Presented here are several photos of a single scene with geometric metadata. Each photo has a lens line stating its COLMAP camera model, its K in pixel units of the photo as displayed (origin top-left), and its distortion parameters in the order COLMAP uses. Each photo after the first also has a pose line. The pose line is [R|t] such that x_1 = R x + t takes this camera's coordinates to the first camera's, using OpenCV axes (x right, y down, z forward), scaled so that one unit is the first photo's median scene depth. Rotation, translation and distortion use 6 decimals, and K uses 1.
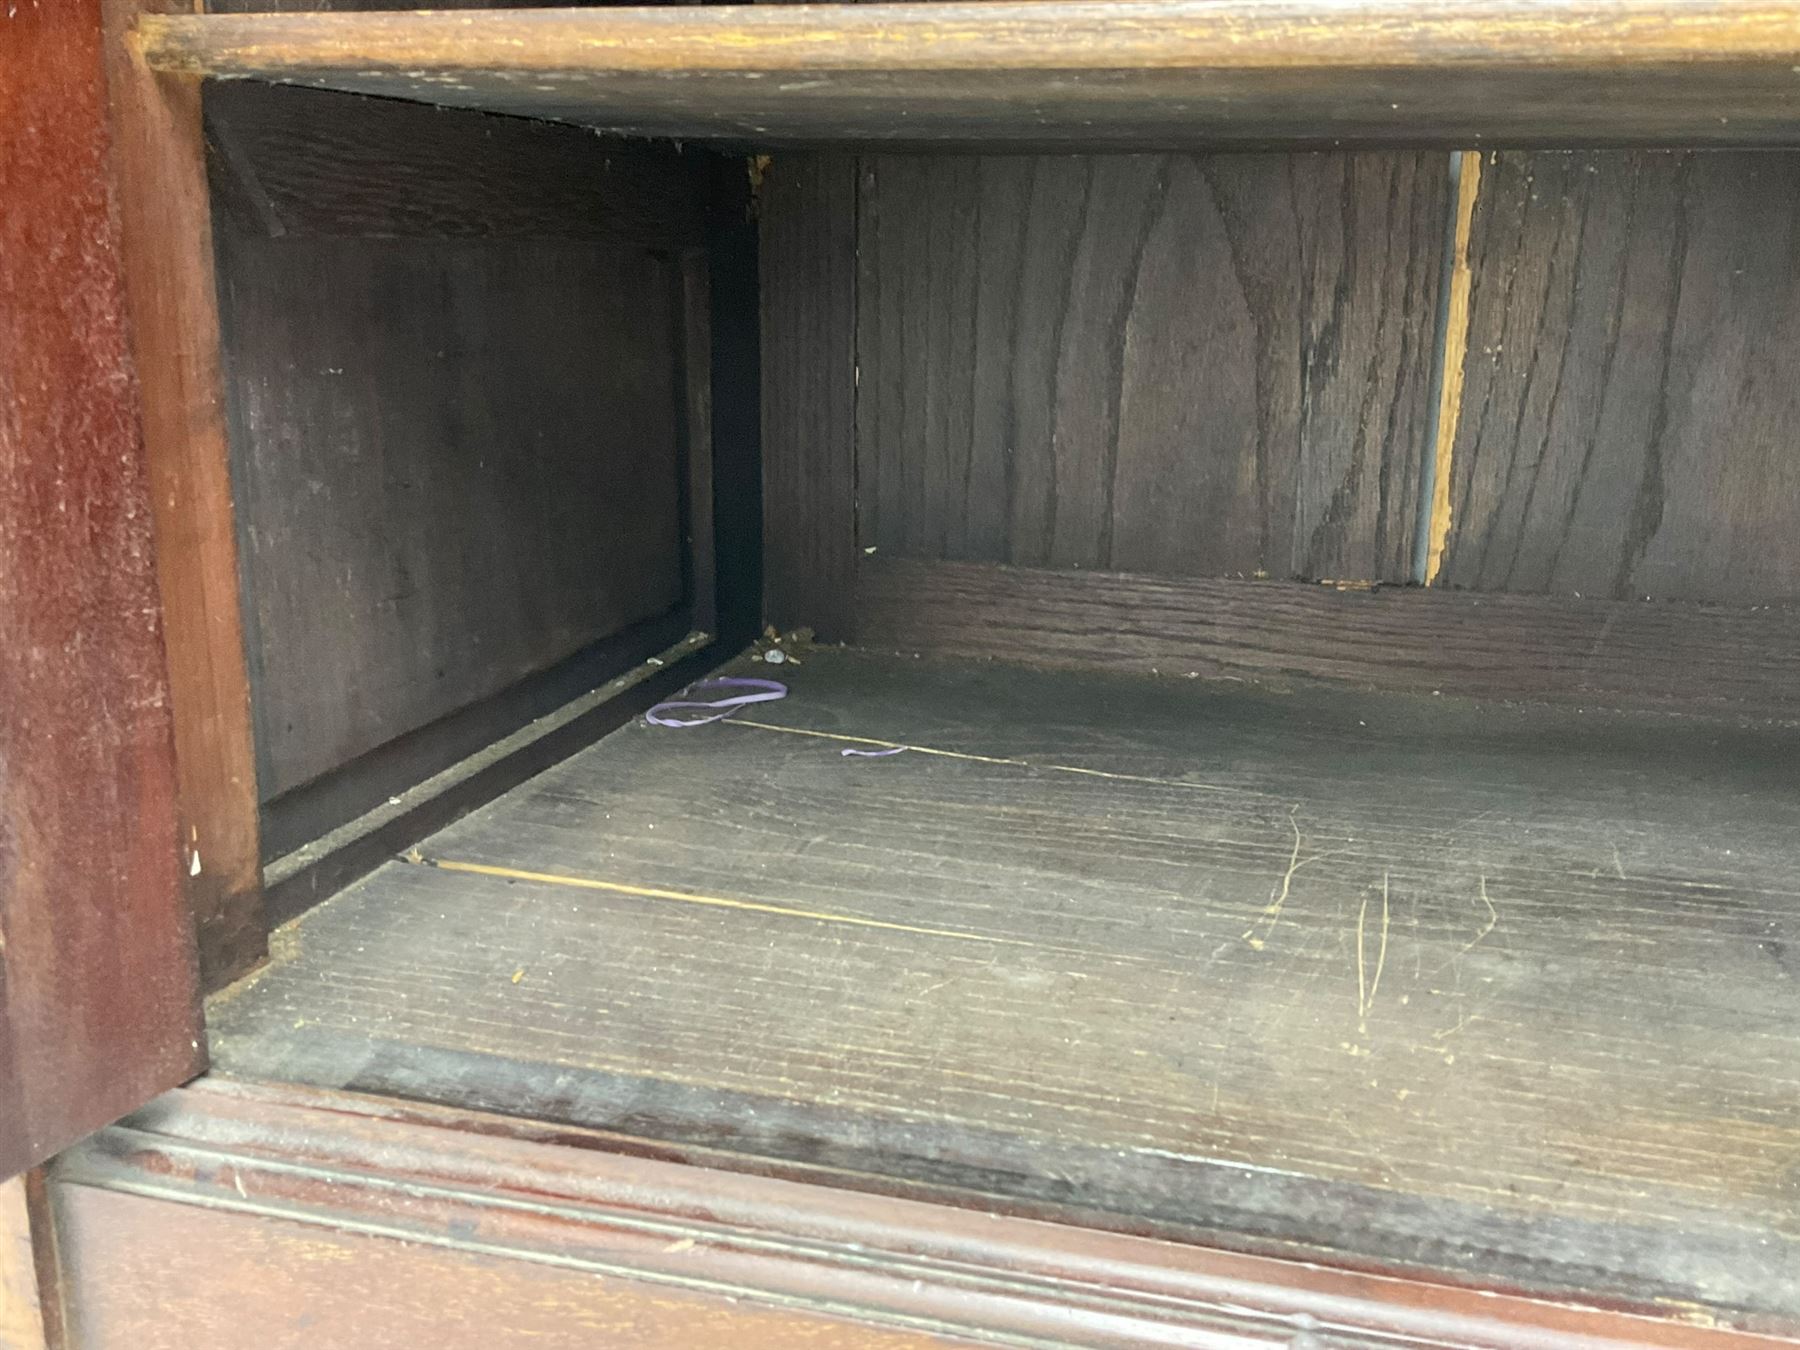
lens RADIAL K [[1797.9, 0, 899.8], [0, 1797.9, 626.9], [0, 0, 1]] dist [0.036771, 0.000000]
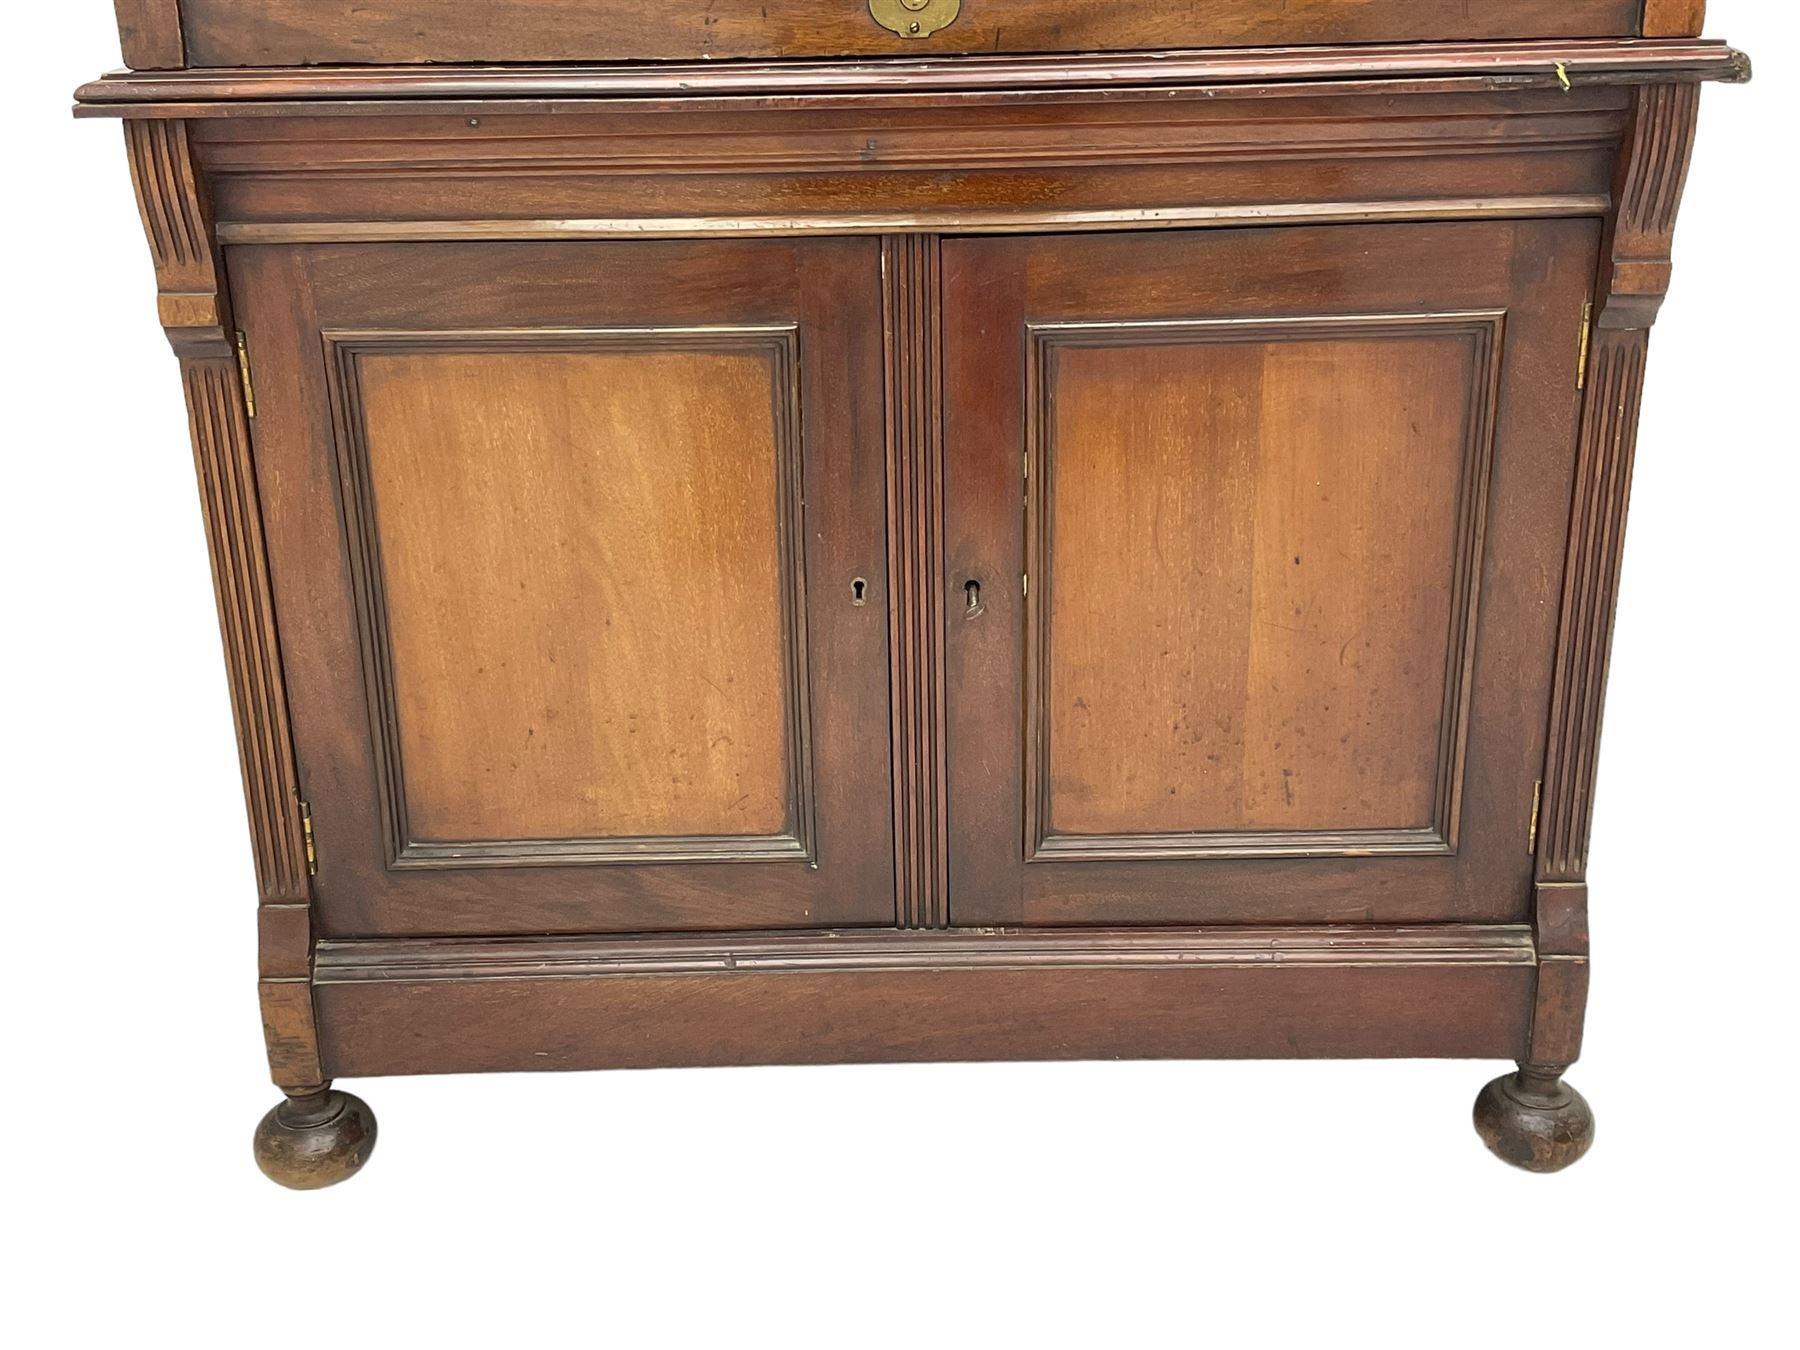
lens RADIAL K [[2098.5, 0, 852.2], [0, 2098.5, 680.9], [0, 0, 1]] dist [0.075685, 0.000000]
pose [[0.965958, -0.133726, 0.221455, -0.294519], [0.098941, 0.981922, 0.161366, -0.602805], [-0.239030, -0.133961, 0.961727, -2.272071]]
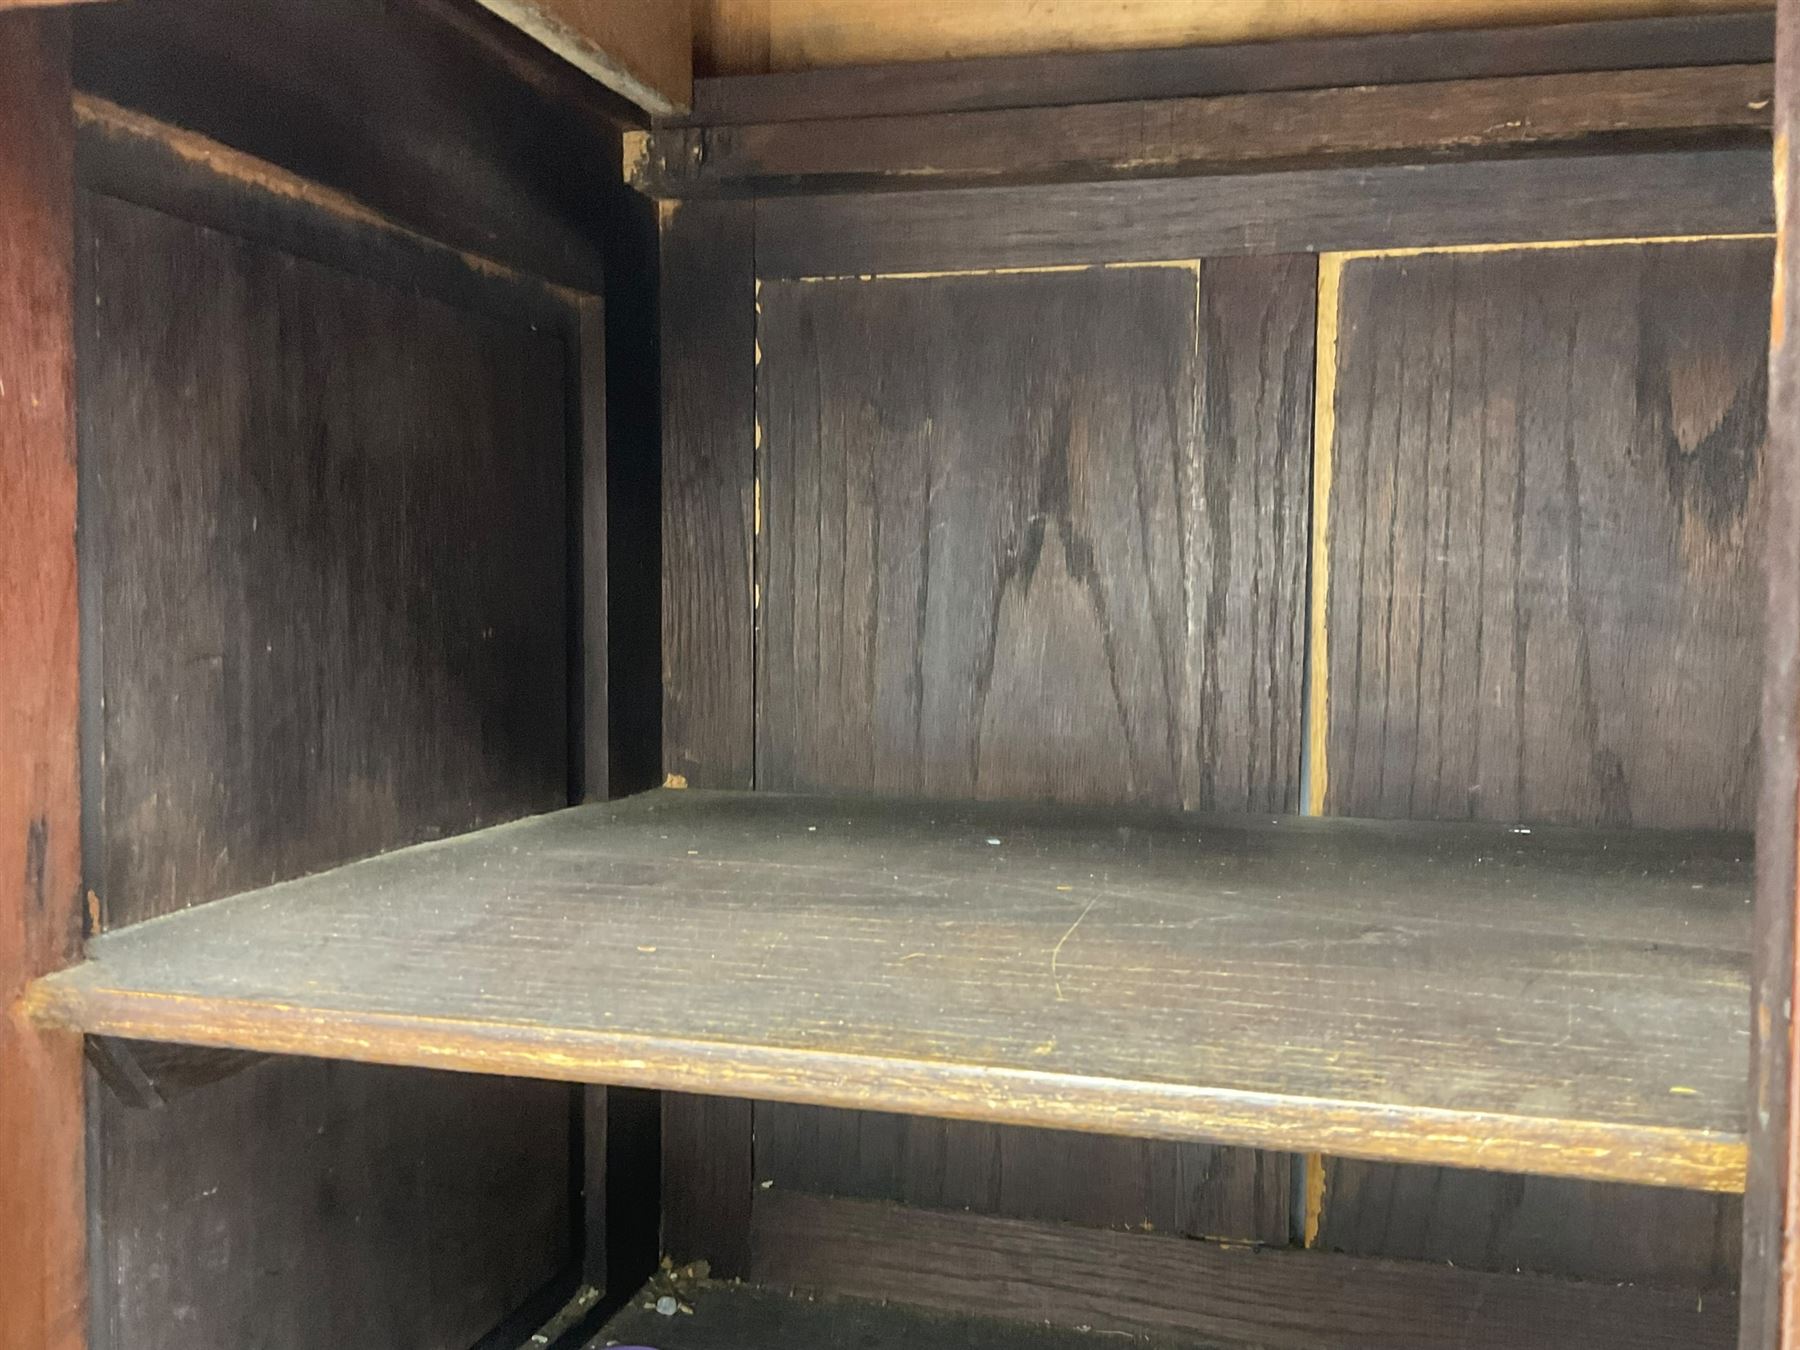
lens RADIAL K [[1797.9, 0, 886.5], [0, 1797.9, 619.0], [0, 0, 1]] dist [0.036771, 0.000000]
pose [[0.999913, -0.008991, 0.009688, 0.087120], [0.010675, 0.981576, -0.190773, -0.318545], [-0.007795, 0.190860, 0.981586, -0.117548]]
